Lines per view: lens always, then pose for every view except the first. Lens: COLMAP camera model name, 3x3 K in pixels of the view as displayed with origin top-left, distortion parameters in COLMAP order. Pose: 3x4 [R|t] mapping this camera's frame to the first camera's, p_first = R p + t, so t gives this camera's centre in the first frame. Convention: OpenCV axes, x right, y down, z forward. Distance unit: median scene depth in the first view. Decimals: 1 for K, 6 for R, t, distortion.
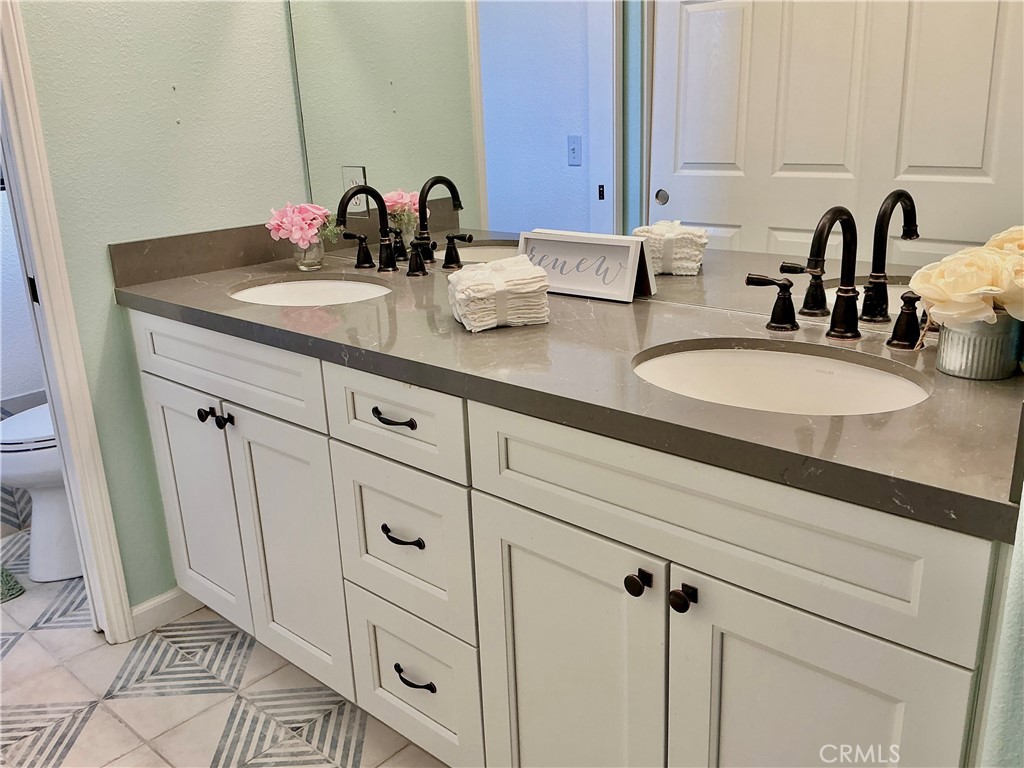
lens RADIAL K [[915.4, 0, 512.0], [0, 915.4, 384.0], [0, 0, 1]] dist [0.099589, -0.171489]
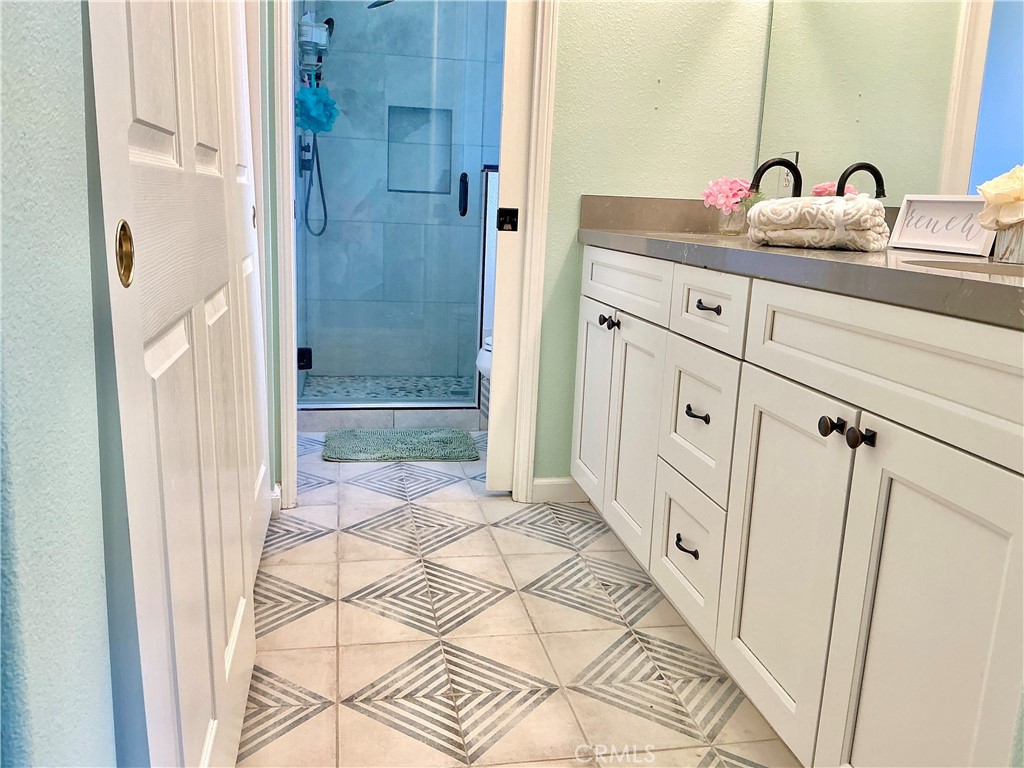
lens RADIAL K [[866.3, 0, 512.0], [0, 866.3, 384.0], [0, 0, 1]] dist [0.120639, -0.252759]
pose [[0.807390, 0.194785, -0.556939, 0.239625], [-0.248000, 0.968537, -0.020785, 0.169390], [0.535367, 0.154902, 0.830294, -0.038404]]
